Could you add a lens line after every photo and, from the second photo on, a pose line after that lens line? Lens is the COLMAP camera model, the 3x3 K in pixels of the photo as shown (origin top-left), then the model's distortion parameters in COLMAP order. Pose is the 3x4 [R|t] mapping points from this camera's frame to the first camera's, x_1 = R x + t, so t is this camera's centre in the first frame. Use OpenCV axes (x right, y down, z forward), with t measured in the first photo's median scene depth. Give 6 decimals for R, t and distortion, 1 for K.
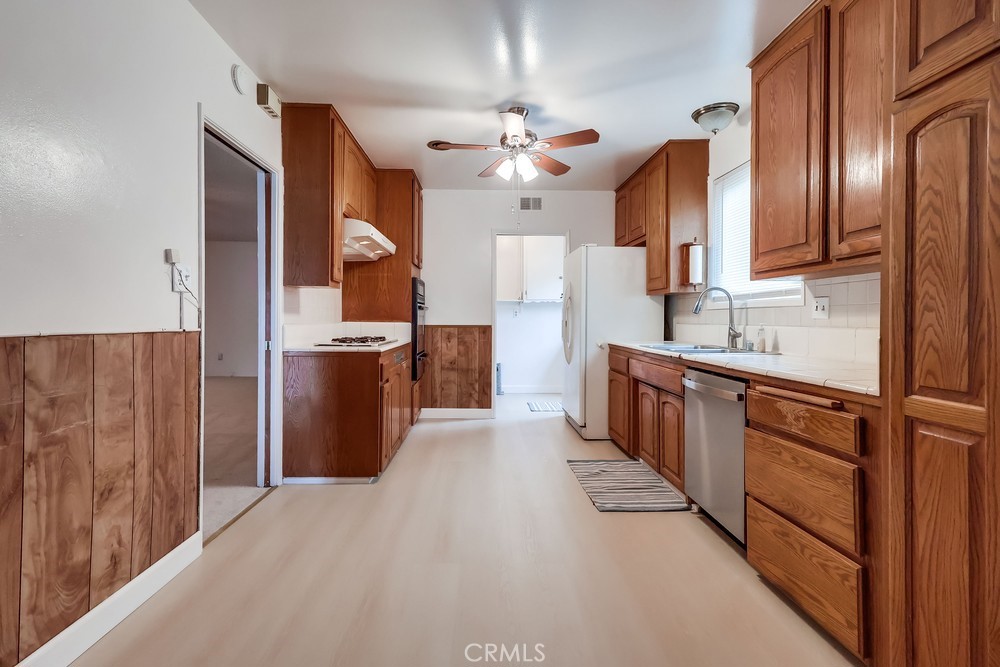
lens RADIAL K [[468.8, 0, 494.4], [0, 468.8, 322.9], [0, 0, 1]] dist [0.015289, 0.000594]
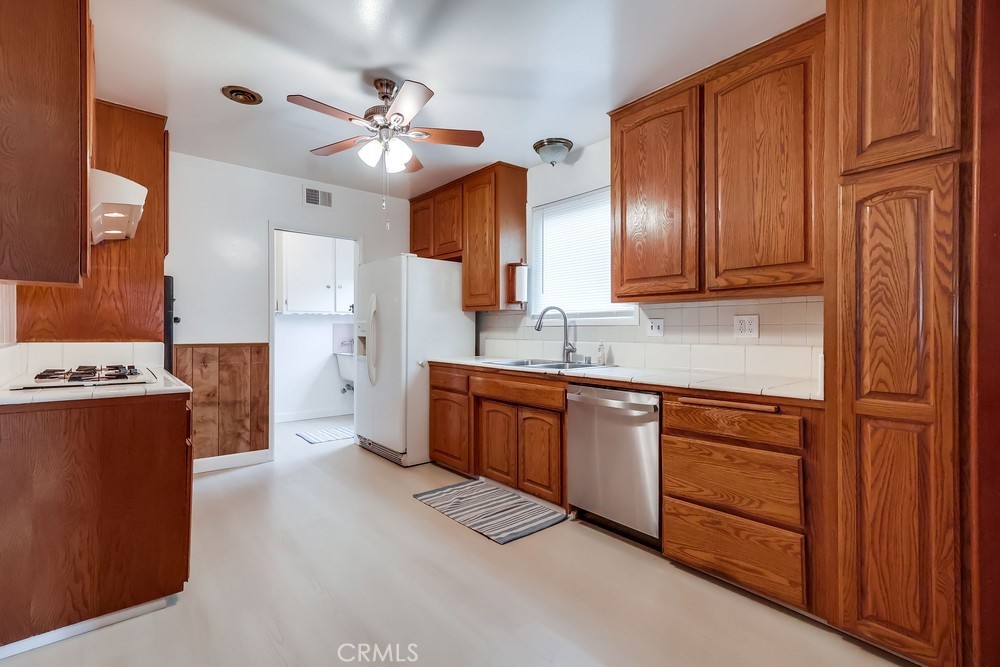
lens RADIAL K [[463.8, 0, 502.7], [0, 463.8, 332.5], [0, 0, 1]] dist [0.017664, 0.000256]
pose [[0.790250, -0.003319, 0.612776, -0.311408], [0.005718, 0.999982, -0.001957, -0.015593], [-0.612758, 0.005050, 0.790254, 0.247138]]
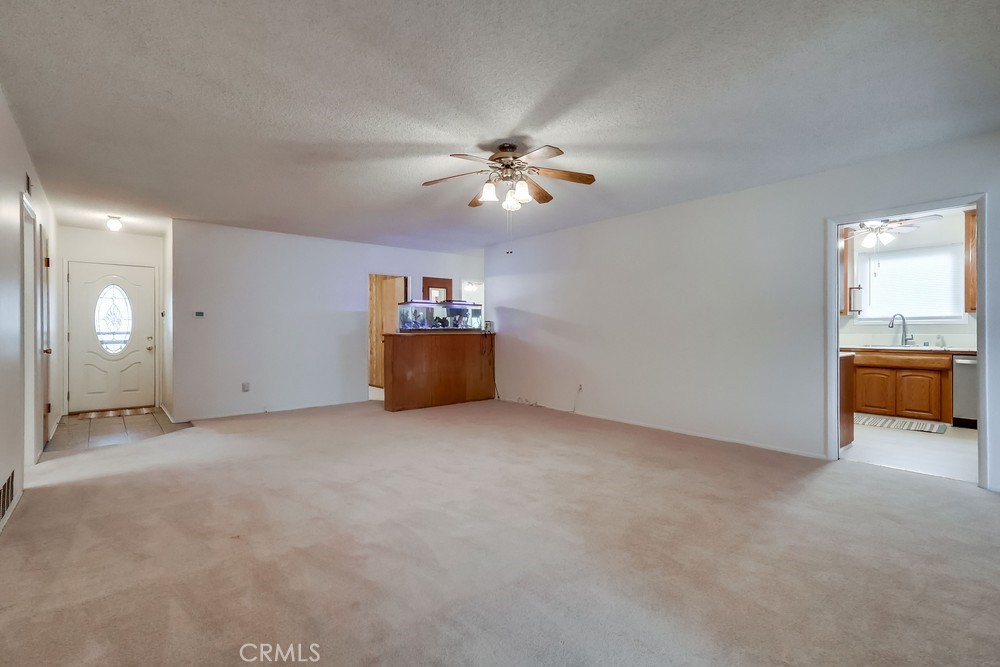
lens RADIAL K [[468.8, 0, 494.4], [0, 468.8, 322.9], [0, 0, 1]] dist [0.015289, 0.000594]
pose [[0.798129, 0.001462, 0.602485, -2.179324], [0.006437, 0.999919, -0.010953, -0.030559], [-0.602452, 0.012620, 0.798055, 0.503963]]
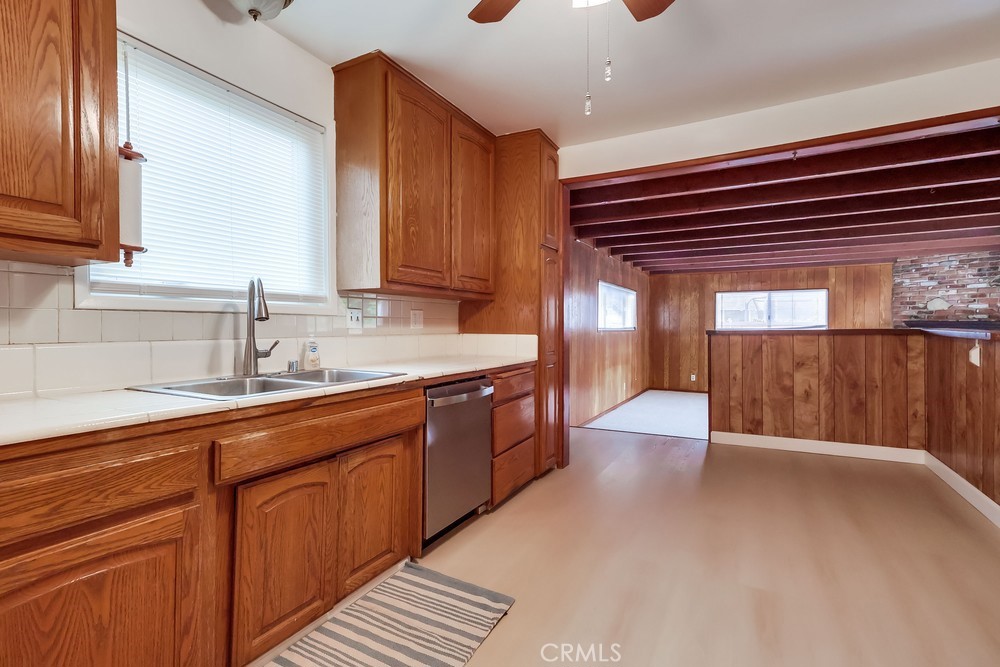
lens RADIAL K [[470.6, 0, 482.0], [0, 470.6, 333.1], [0, 0, 1]] dist [0.020509, 0.000507]
pose [[-0.852354, -0.010440, 0.522861, -0.098482], [0.000400, 0.999787, 0.020615, -0.017913], [-0.522965, 0.017780, -0.852169, 1.504968]]
